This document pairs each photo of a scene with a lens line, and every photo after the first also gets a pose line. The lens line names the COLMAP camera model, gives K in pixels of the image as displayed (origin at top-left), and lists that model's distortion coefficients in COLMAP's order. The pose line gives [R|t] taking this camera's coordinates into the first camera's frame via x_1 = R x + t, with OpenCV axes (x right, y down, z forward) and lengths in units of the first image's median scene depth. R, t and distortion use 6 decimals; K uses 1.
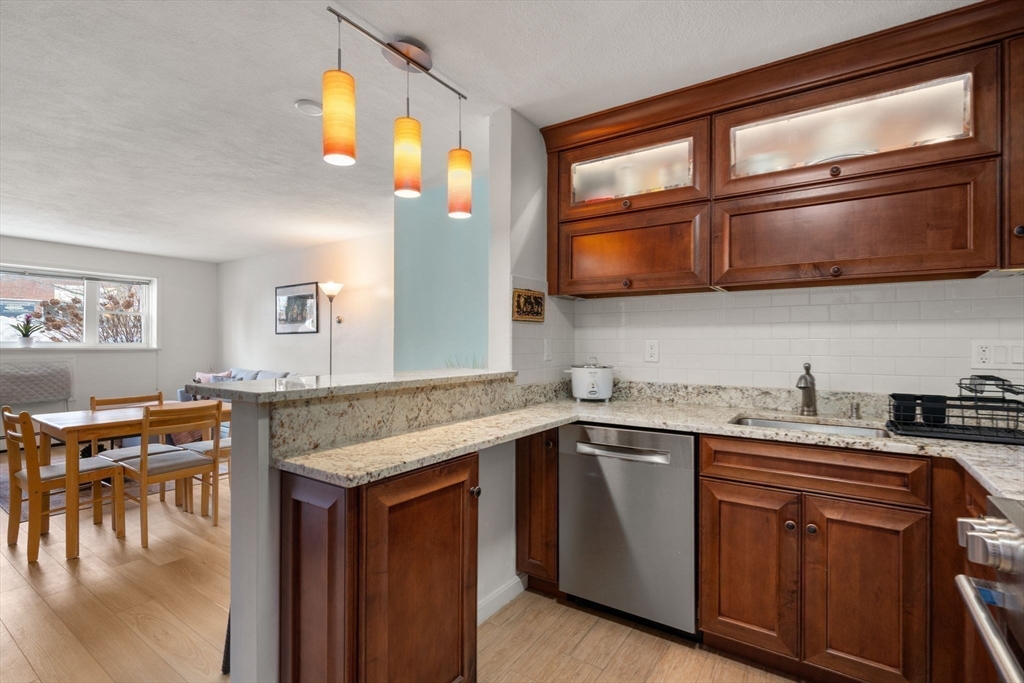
lens RADIAL K [[469.9, 0, 512.9], [0, 469.9, 342.5], [0, 0, 1]] dist [-0.003091, 0.000610]
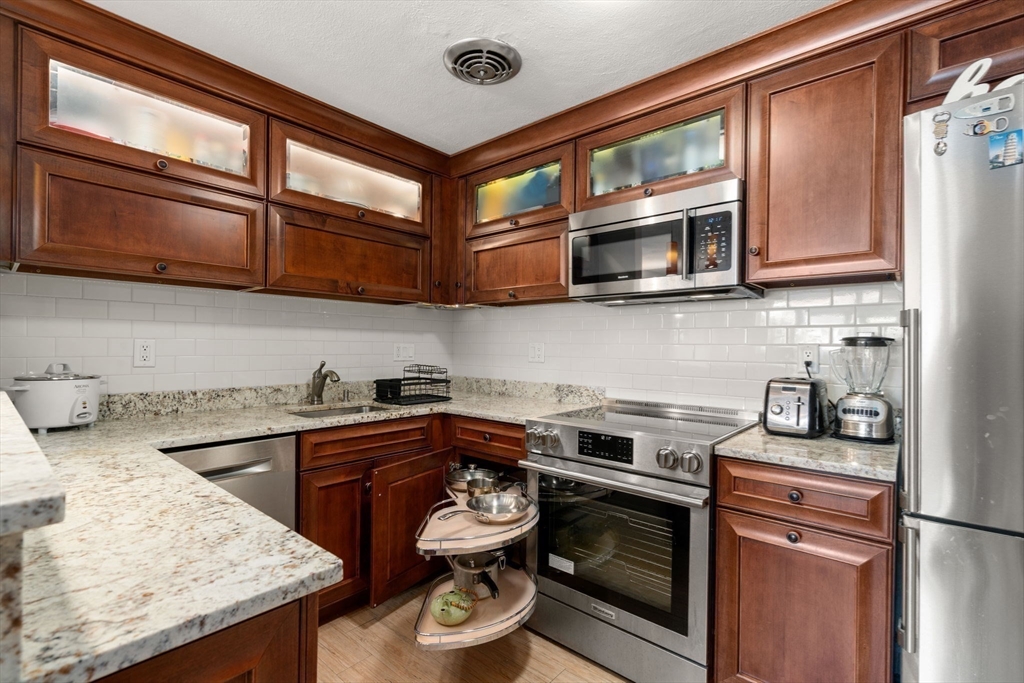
lens RADIAL K [[469.9, 0, 512.3], [0, 469.9, 349.0], [0, 0, 1]] dist [-0.003091, 0.000610]
pose [[0.121528, -0.008781, 0.992549, -0.512390], [-0.014475, 0.999839, 0.010618, -0.006905], [-0.992482, -0.015658, 0.121382, 0.362492]]
